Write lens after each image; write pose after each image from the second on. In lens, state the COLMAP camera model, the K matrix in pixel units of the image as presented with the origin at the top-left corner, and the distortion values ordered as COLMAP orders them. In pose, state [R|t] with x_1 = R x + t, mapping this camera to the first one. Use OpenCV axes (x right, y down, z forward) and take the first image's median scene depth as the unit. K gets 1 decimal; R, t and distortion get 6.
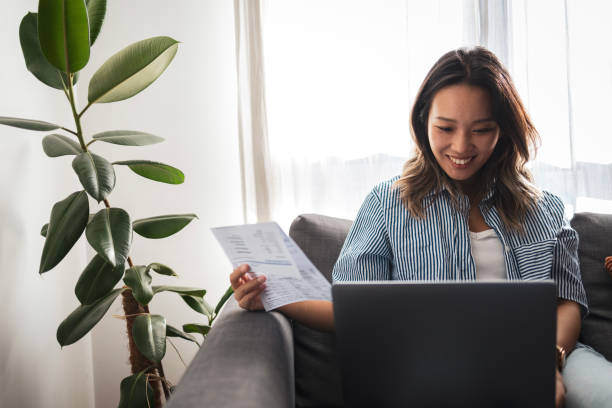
lens RADIAL K [[592.7, 0, 313.5], [0, 592.7, 224.2], [0, 0, 1]] dist [0.022599, 0.010744]
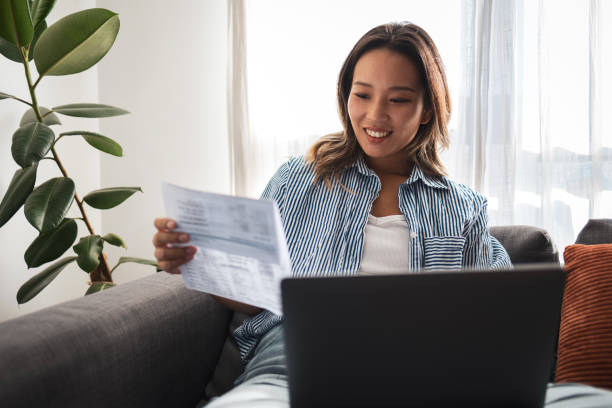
lens RADIAL K [[592.7, 0, 313.5], [0, 592.7, 224.2], [0, 0, 1]] dist [0.022599, 0.010744]
pose [[0.960620, 0.056933, -0.271972, 0.371301], [-0.054627, 0.998378, 0.016050, 0.013905], [0.272444, -0.000561, 0.962171, 0.123817]]
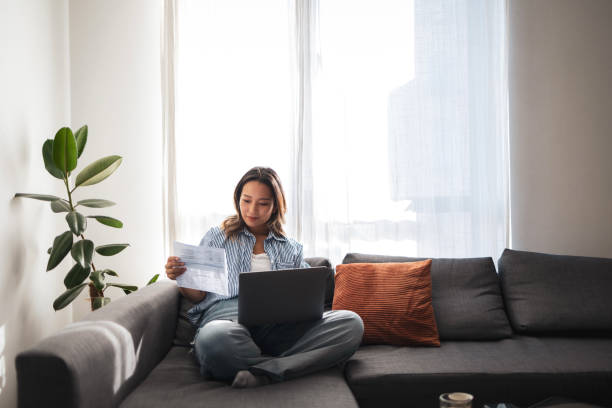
lens RADIAL K [[592.7, 0, 313.5], [0, 592.7, 224.2], [0, 0, 1]] dist [0.022599, 0.010744]
pose [[0.999786, 0.018389, 0.009516, 0.394418], [-0.017645, 0.997170, -0.073085, 0.052023], [-0.010833, 0.072901, 0.997280, -0.967226]]
